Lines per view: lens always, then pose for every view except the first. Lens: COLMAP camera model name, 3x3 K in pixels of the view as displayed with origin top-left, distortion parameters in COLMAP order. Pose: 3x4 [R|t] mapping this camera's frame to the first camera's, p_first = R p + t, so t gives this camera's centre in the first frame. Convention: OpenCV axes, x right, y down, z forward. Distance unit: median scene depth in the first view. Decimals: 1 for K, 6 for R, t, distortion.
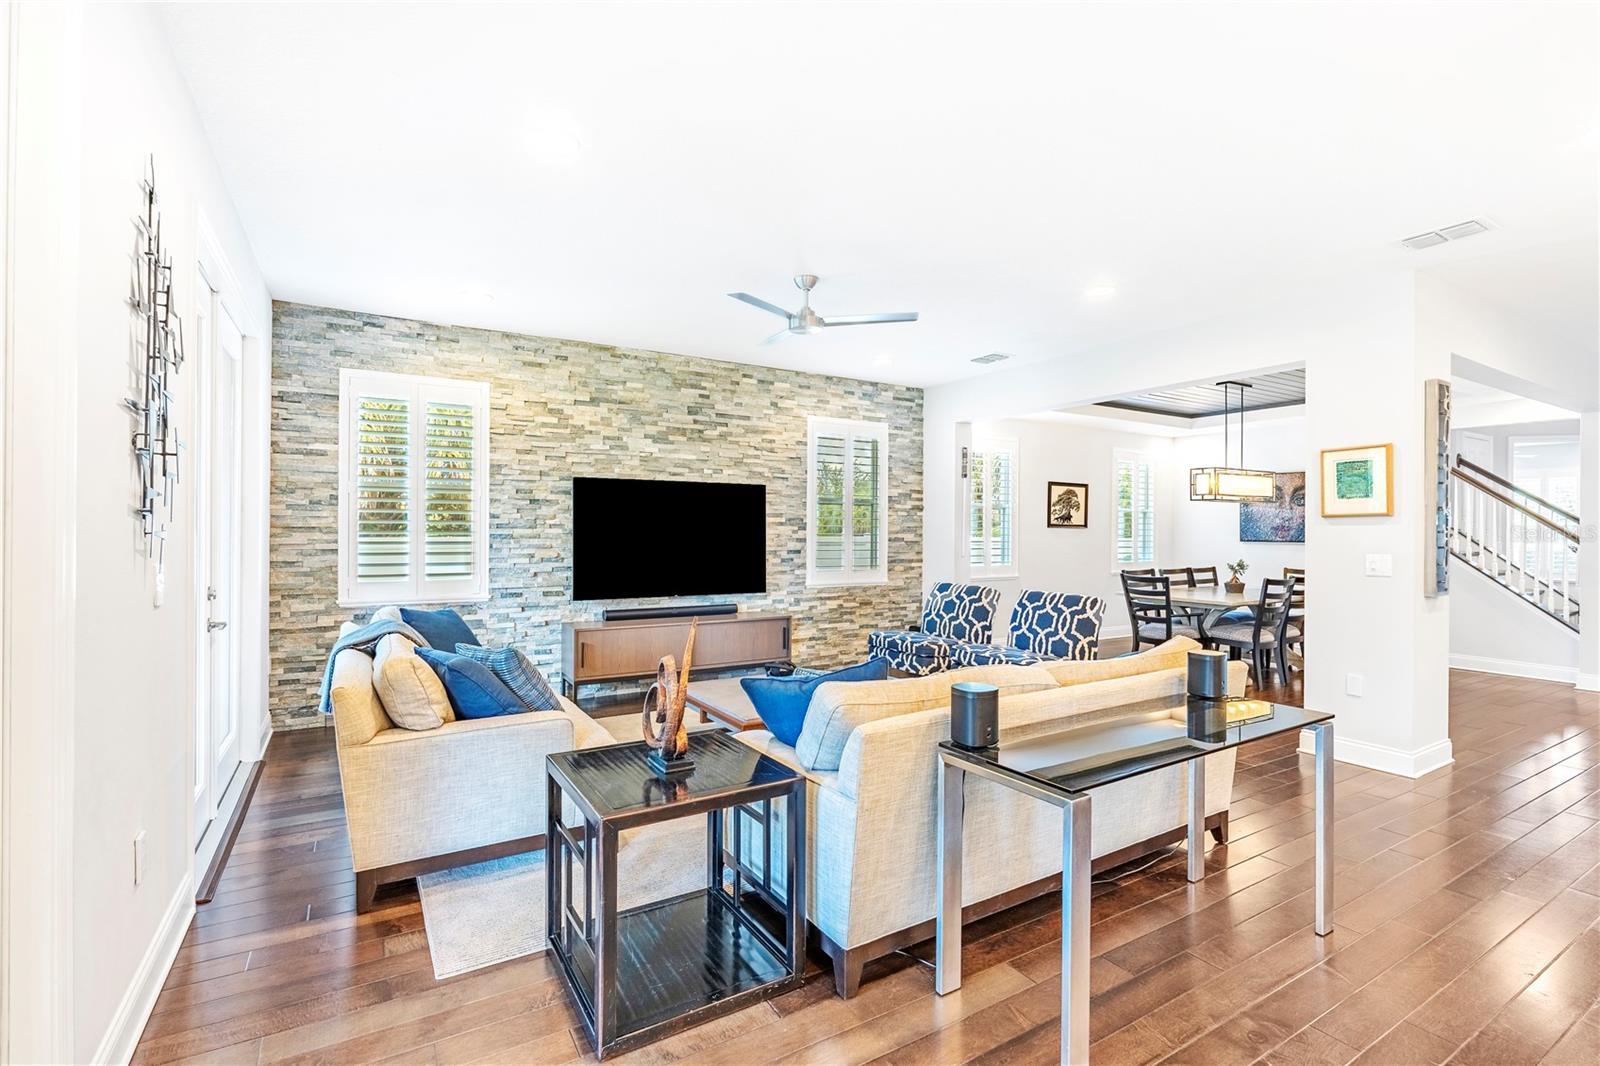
lens RADIAL K [[731.3, 0, 800.0], [0, 731.3, 533.0], [0, 0, 1]] dist [-0.001537, -0.000080]
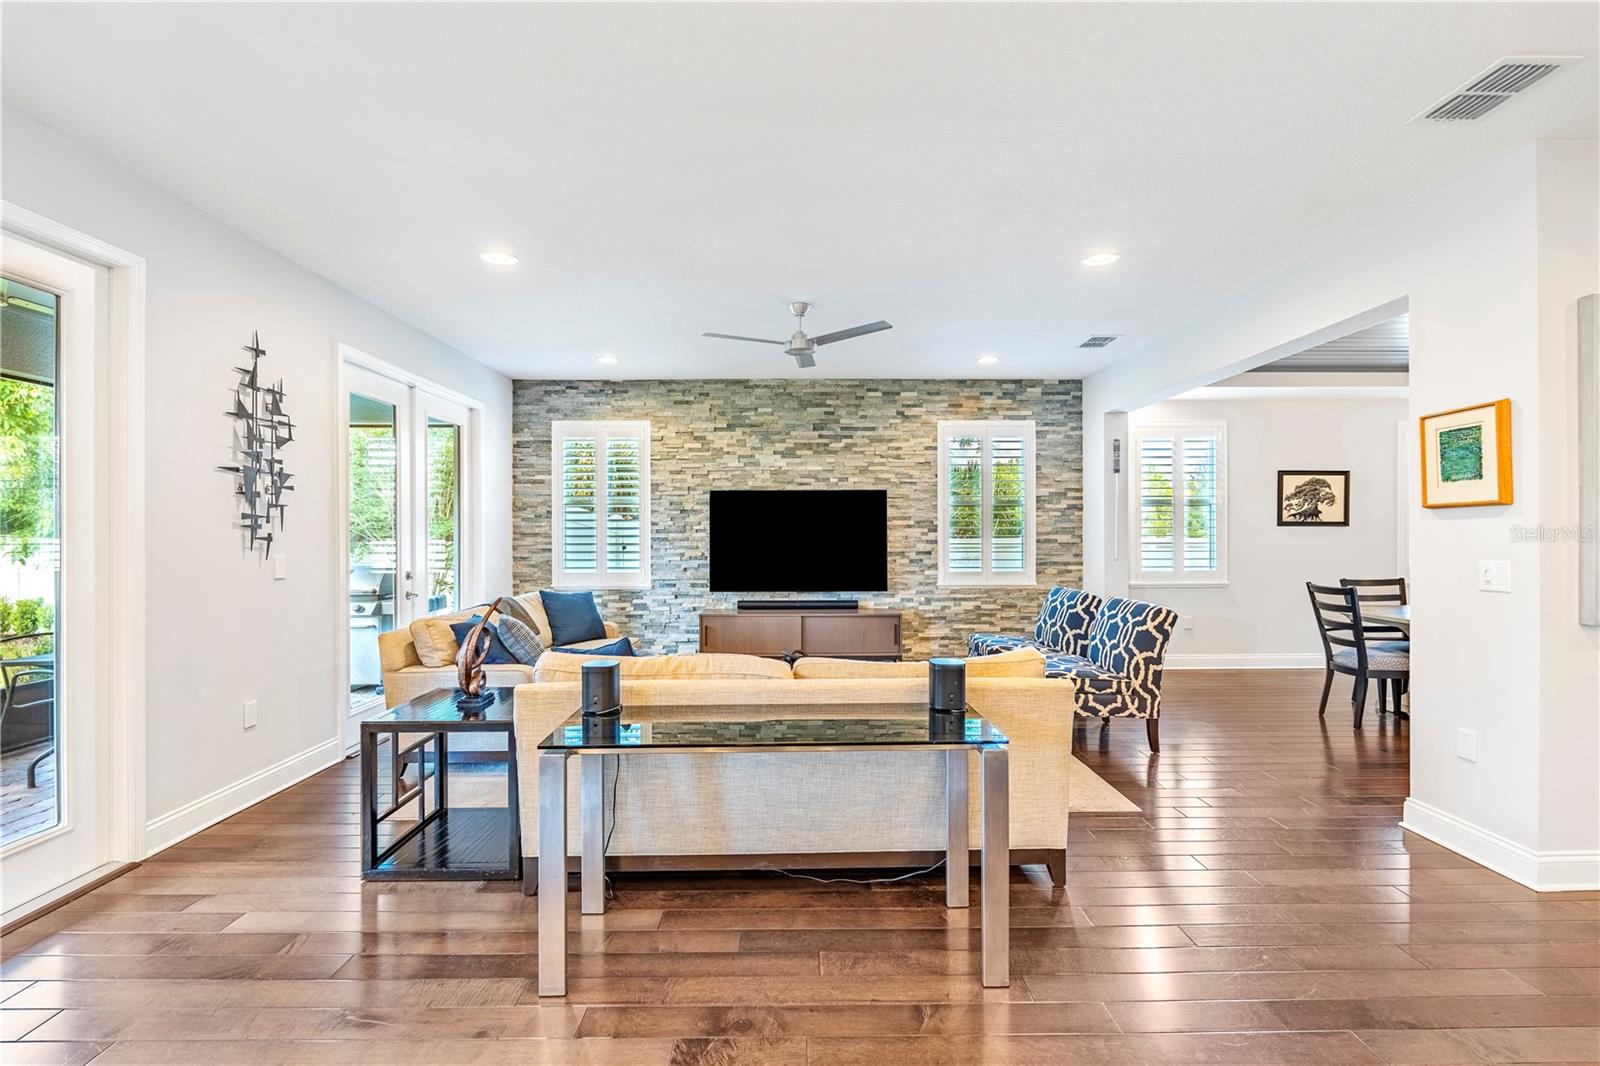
lens RADIAL K [[696.9, 0, 800.0], [0, 696.9, 533.0], [0, 0, 1]] dist [-0.000245, -0.000024]
pose [[0.862201, -0.008481, -0.506495, 0.368691], [0.006400, 0.999962, -0.005850, 0.002080], [0.506526, 0.001802, 0.862223, 0.060515]]
